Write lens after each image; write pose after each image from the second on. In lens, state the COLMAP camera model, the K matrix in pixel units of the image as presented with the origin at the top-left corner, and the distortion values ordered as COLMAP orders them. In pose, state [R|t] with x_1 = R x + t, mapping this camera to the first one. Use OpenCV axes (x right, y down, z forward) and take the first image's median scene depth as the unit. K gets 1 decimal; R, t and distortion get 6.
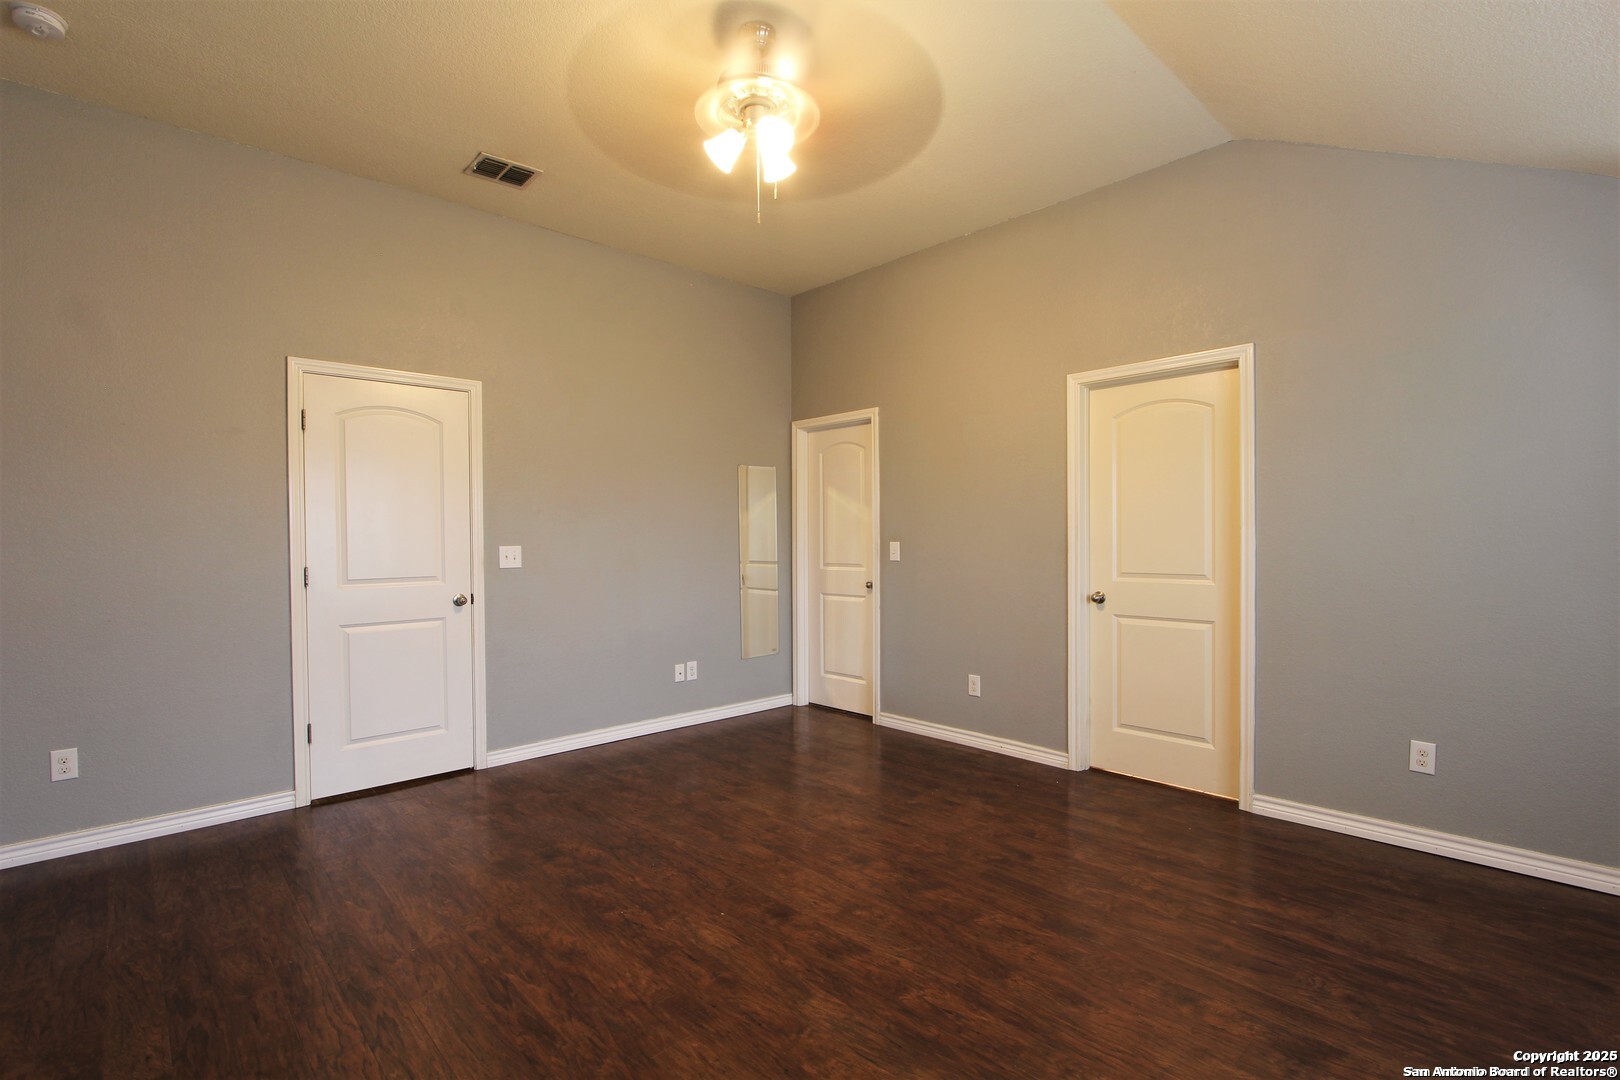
lens RADIAL K [[755.4, 0, 803.5], [0, 755.4, 548.7], [0, 0, 1]] dist [-0.014939, -0.000107]
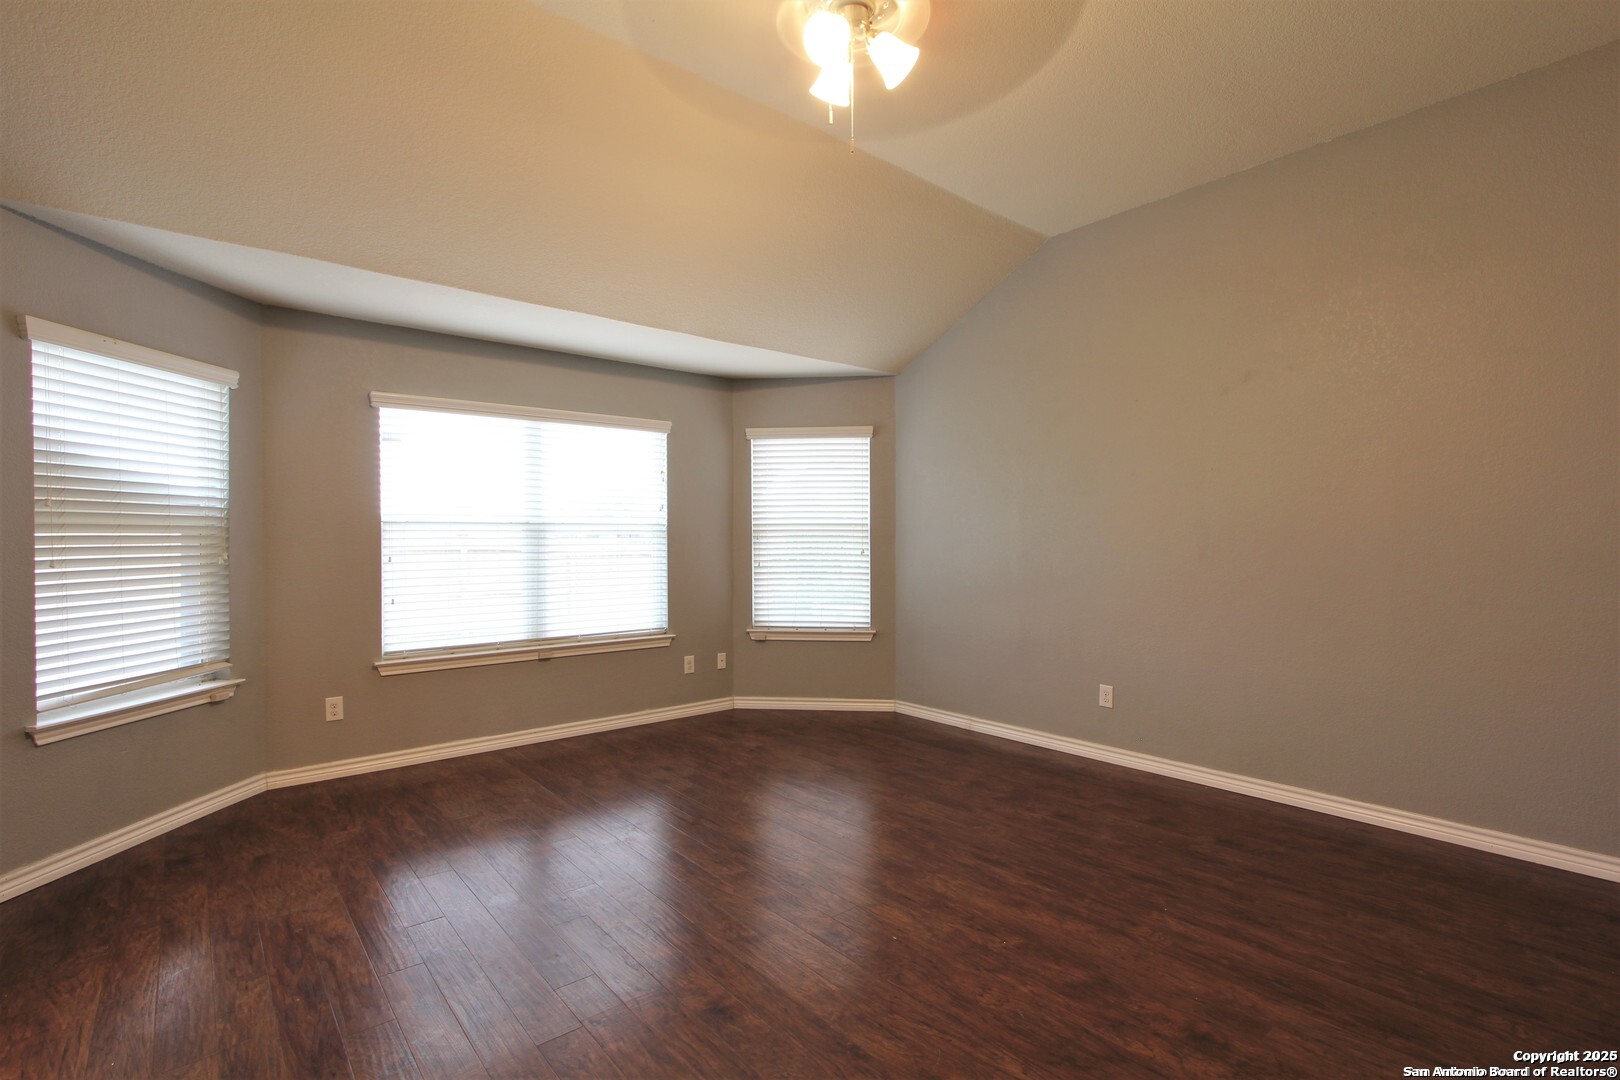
lens RADIAL K [[755.4, 0, 803.5], [0, 755.4, 548.7], [0, 0, 1]] dist [-0.014939, -0.000107]
pose [[-0.998567, 0.010360, 0.052499, -0.047804], [0.011878, 0.999518, 0.028677, -0.031282], [-0.052176, 0.029259, -0.998209, 1.933863]]
